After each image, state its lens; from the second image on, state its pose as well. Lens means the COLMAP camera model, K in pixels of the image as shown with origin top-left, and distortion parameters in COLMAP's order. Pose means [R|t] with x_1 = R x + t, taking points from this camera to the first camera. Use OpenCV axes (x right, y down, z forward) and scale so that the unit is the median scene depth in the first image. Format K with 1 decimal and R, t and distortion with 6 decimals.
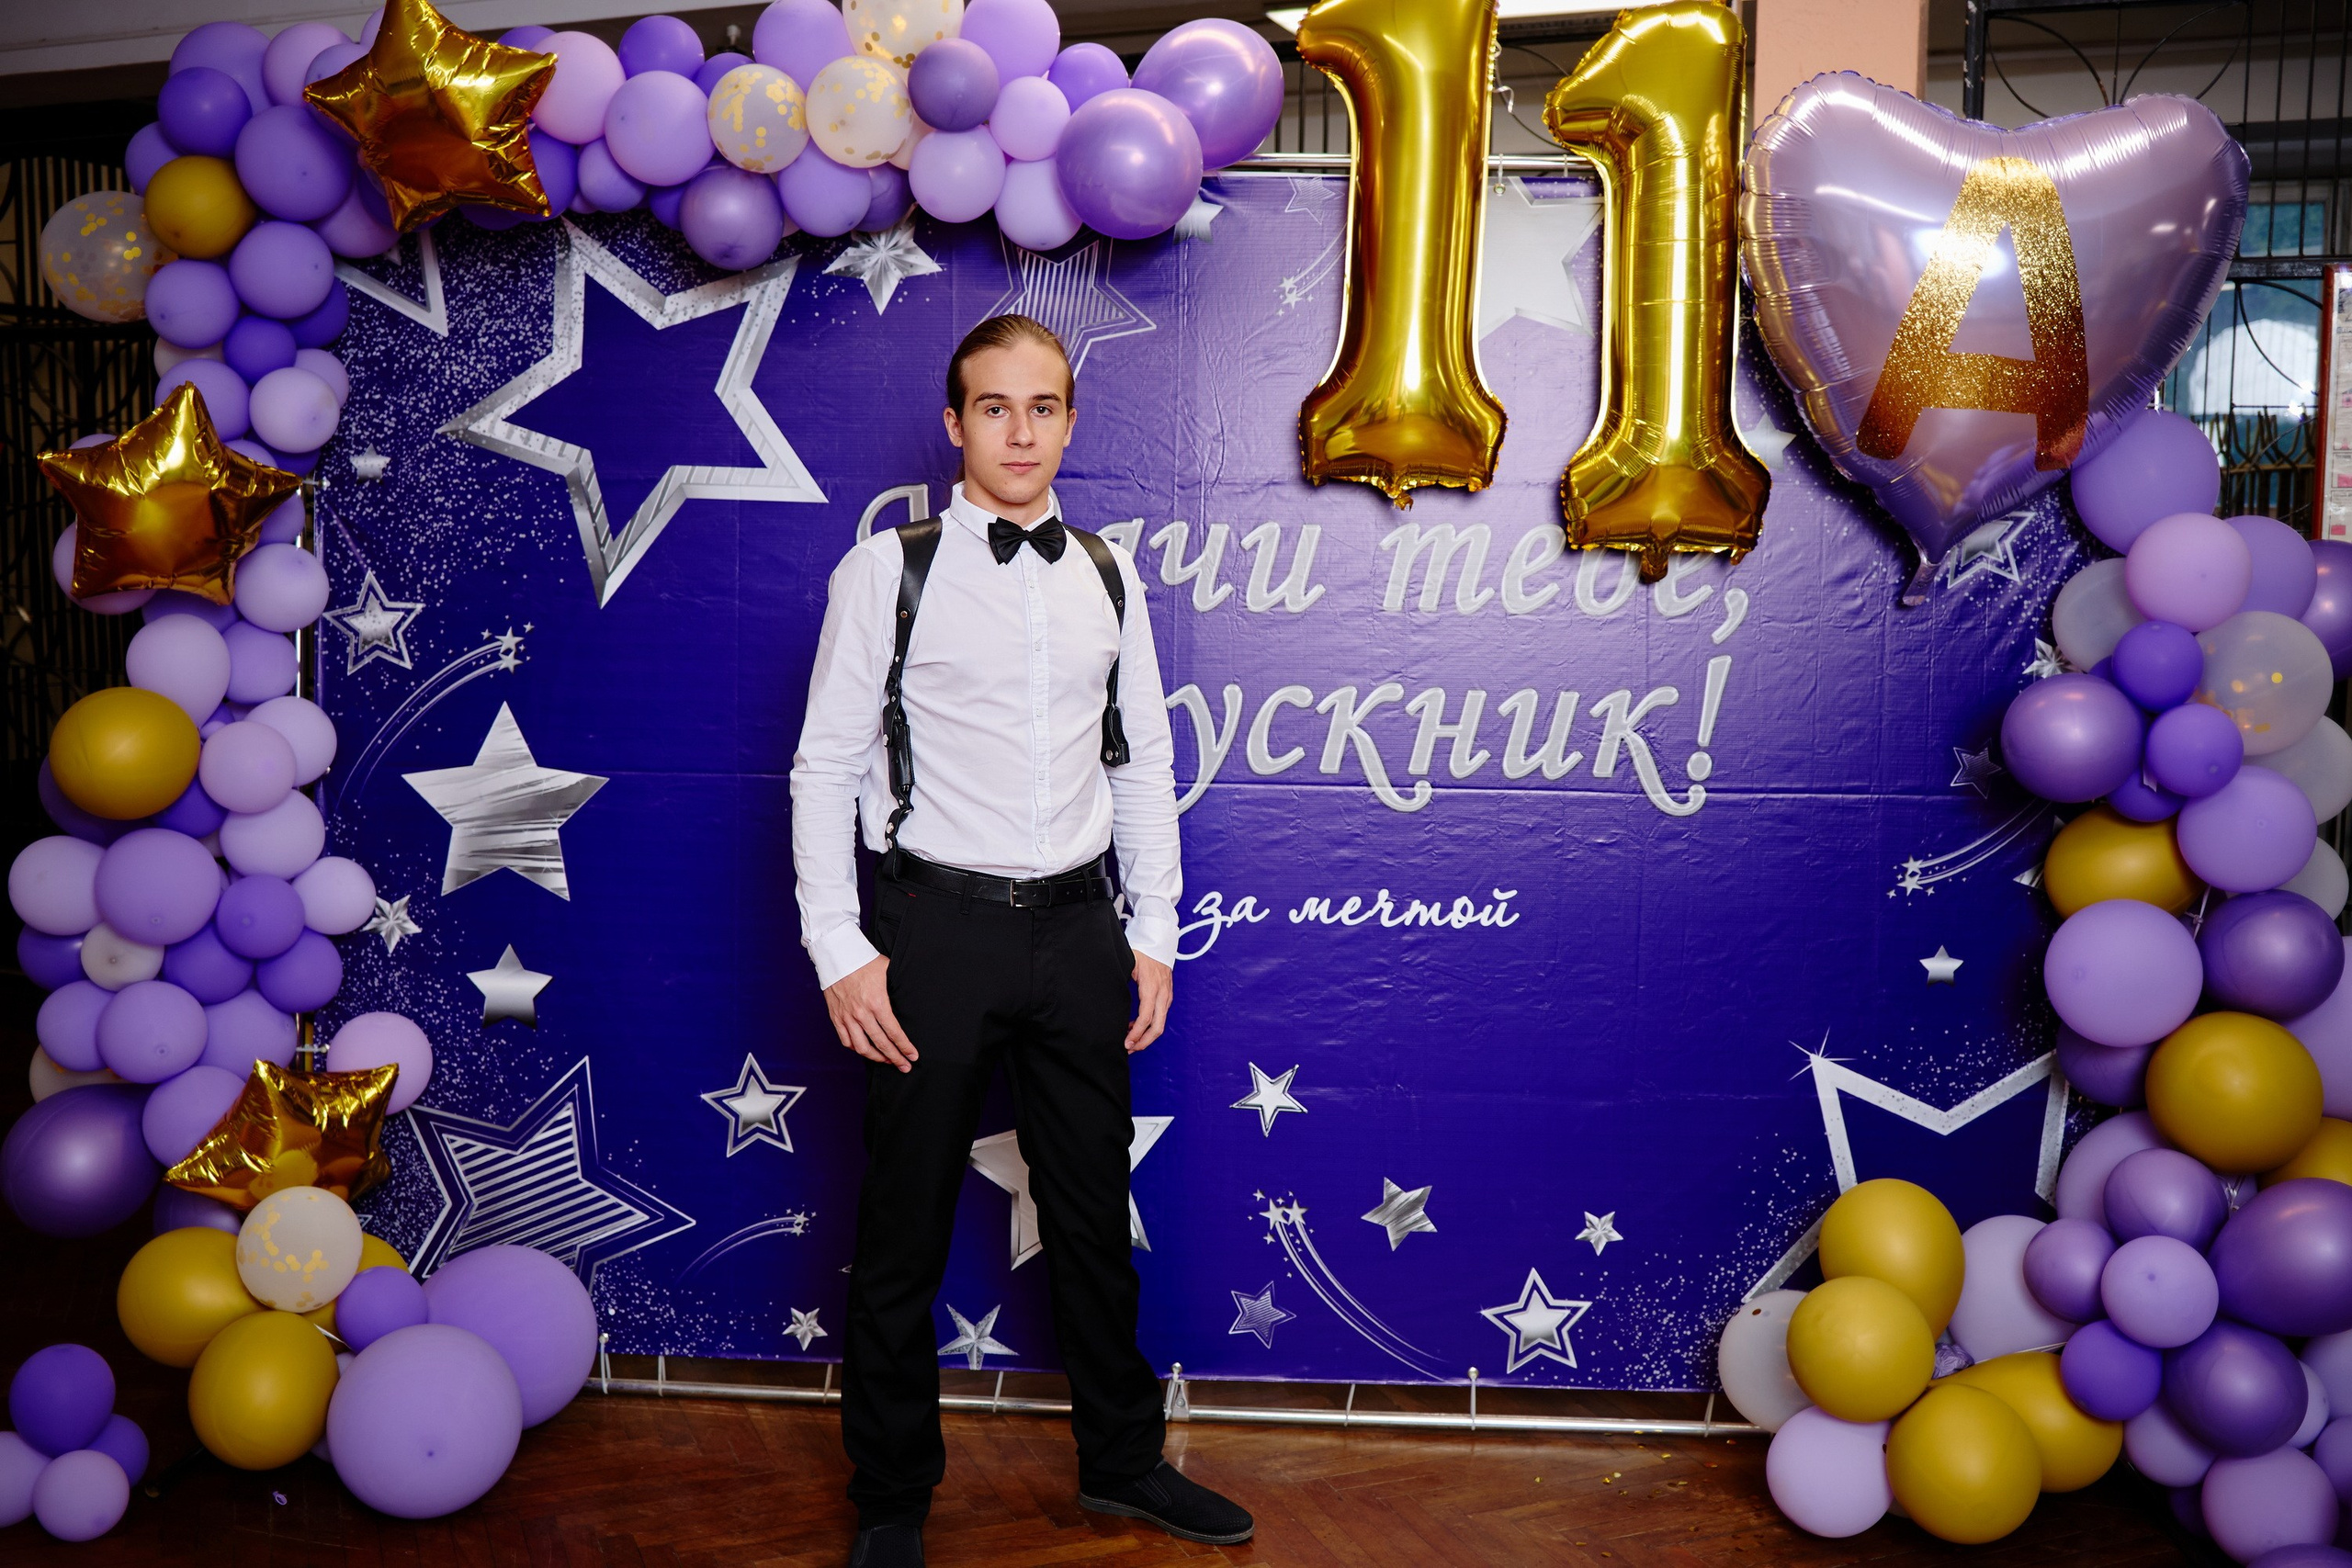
lens RADIAL K [[2272.3, 0, 1176.0], [0, 2272.3, 784.0], [0, 0, 1]] dist [-0.058331, 0.050733]
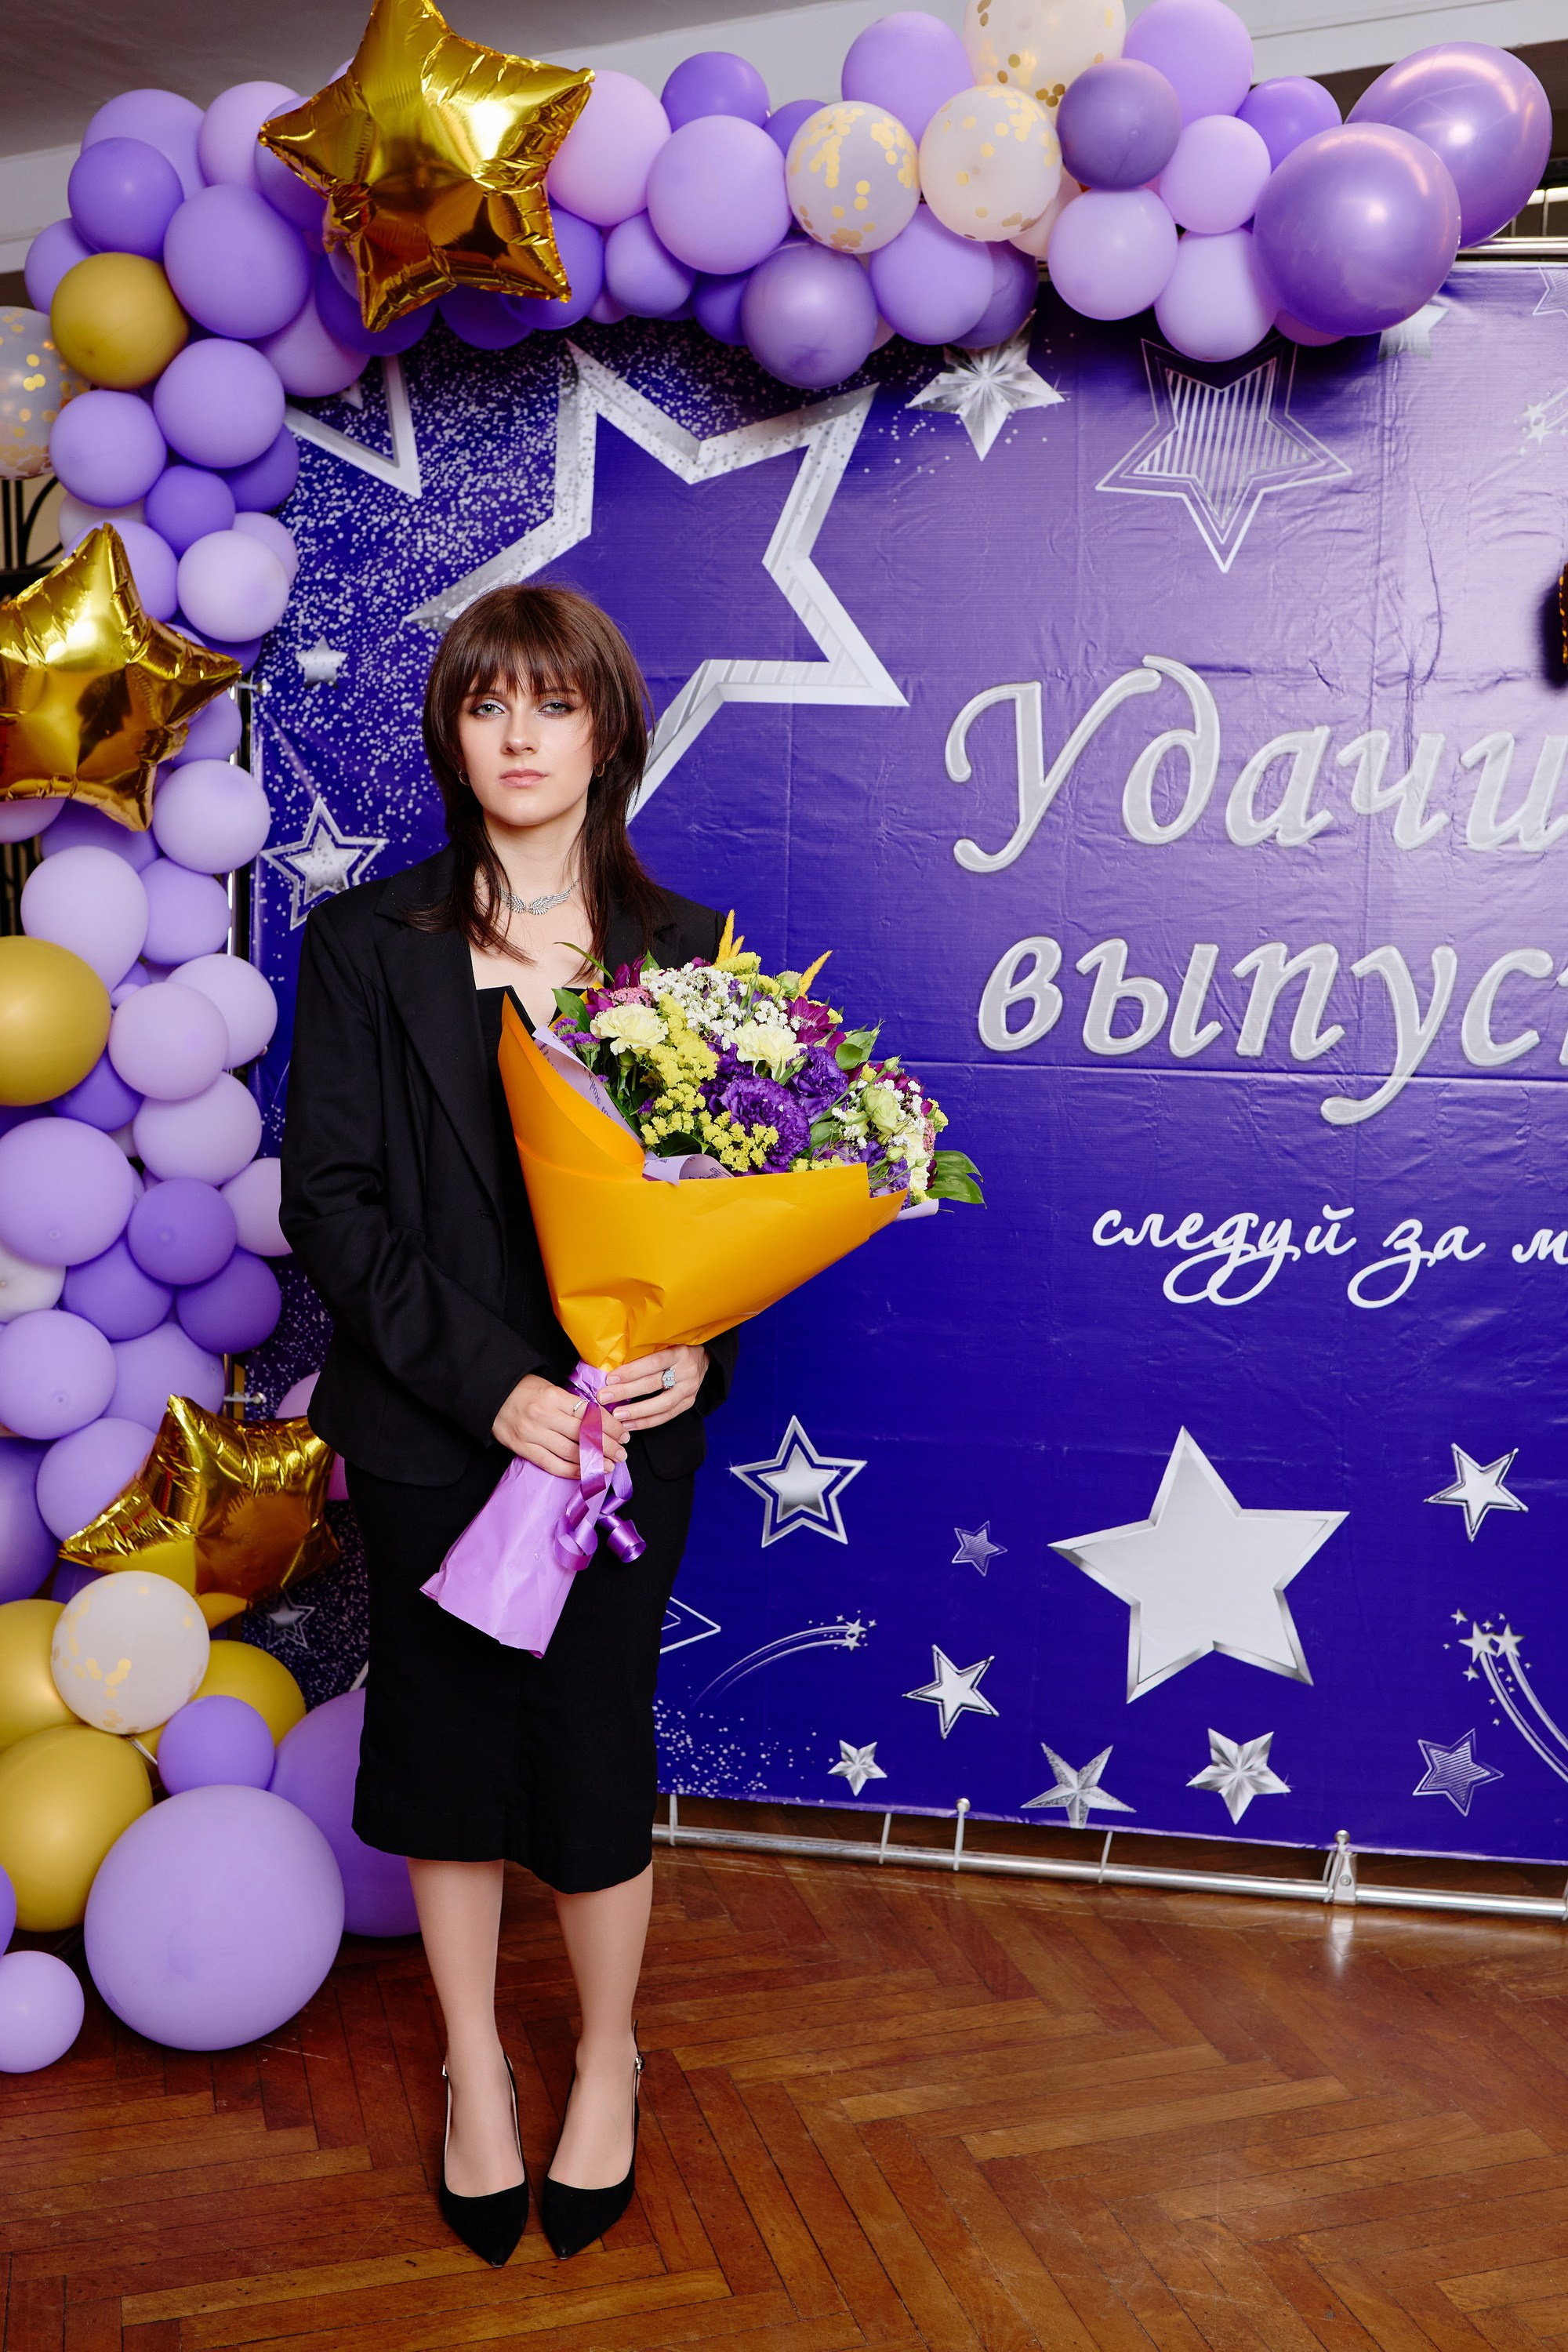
lens RADIAL K [[2204.0, 0, 784.0], [0, 2204.0, 1176.0], [0, 0, 1]] dist [-0.060705, 0.022235]
pose [[0.996010, 0.015080, -0.087963, -0.128941], [-0.012697, 0.999539, 0.027579, 0.015343], [0.088338, -0.026352, 0.995742, 0.251481]]
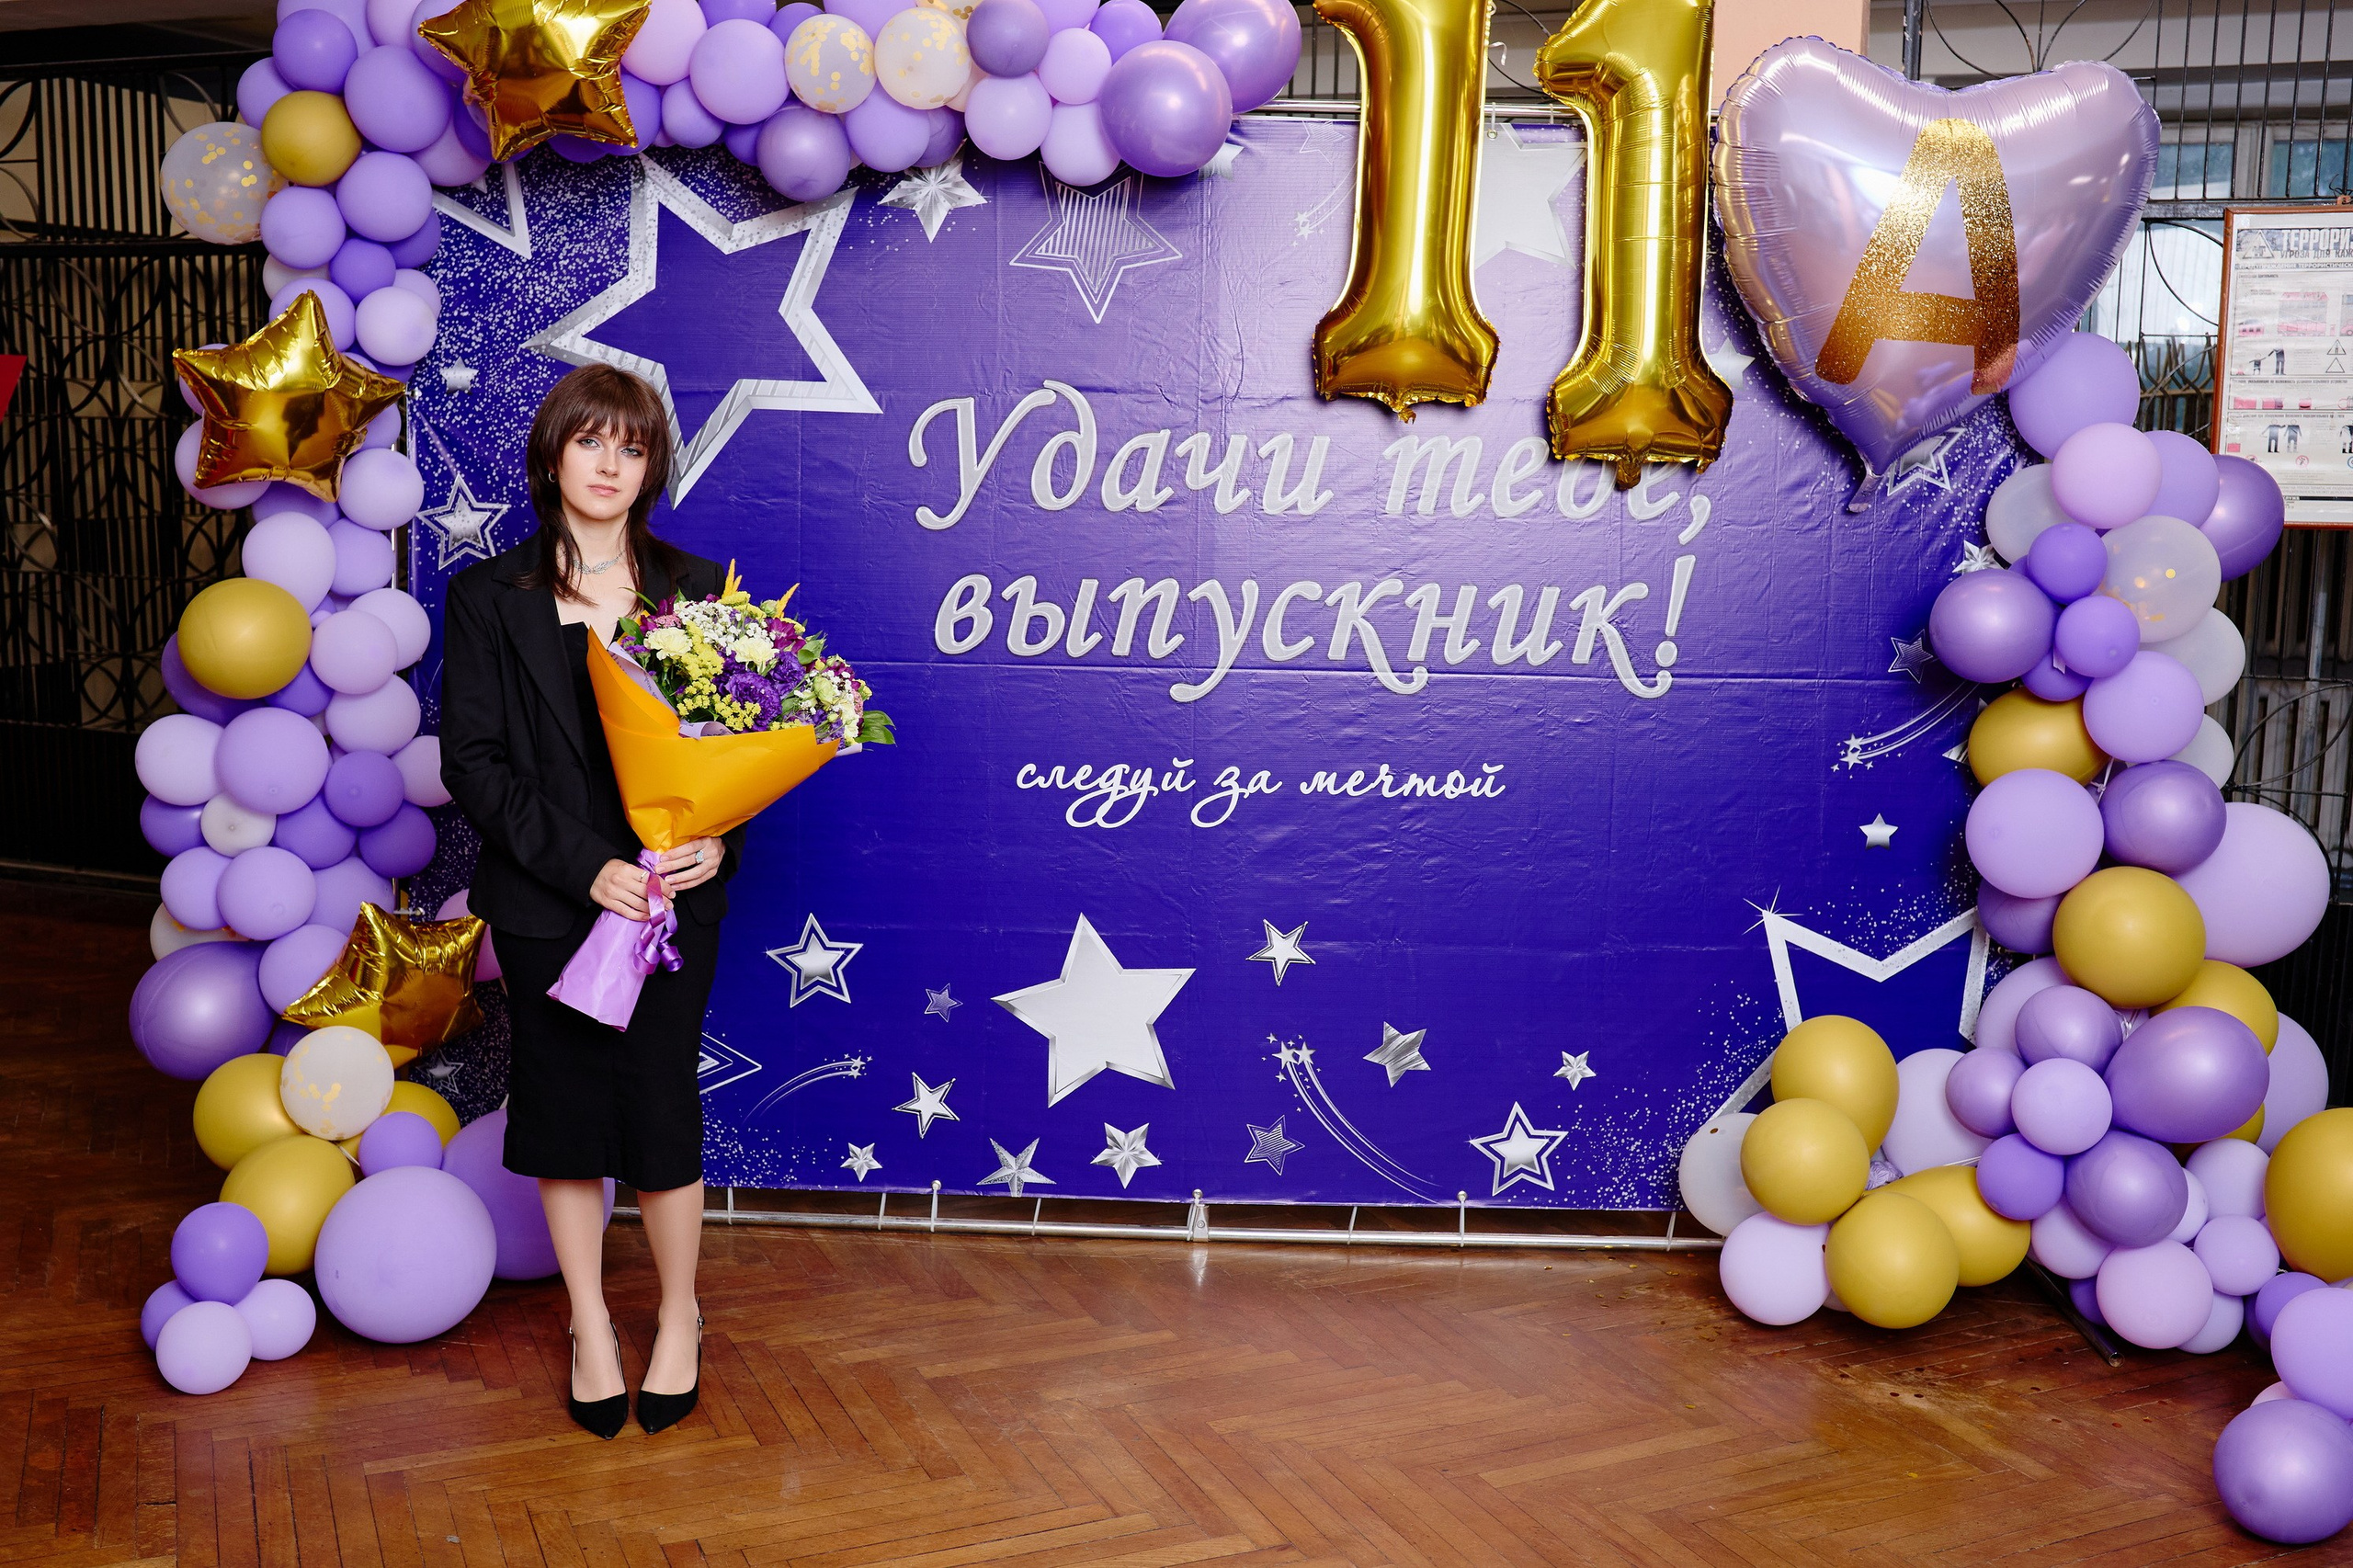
lens RADIAL K [[2287.4, 0, 1173.7], [0, 2287.4, 785.3], [0, 0, 1]] dist [-0.059045, 0.059591]
pose [[0.999351, 0.000101, 0.036029, -0.052734], [-0.001216, 0.999521, 0.030924, 0.022249], [-0.036009, -0.030948, 0.998872, -0.119738]]
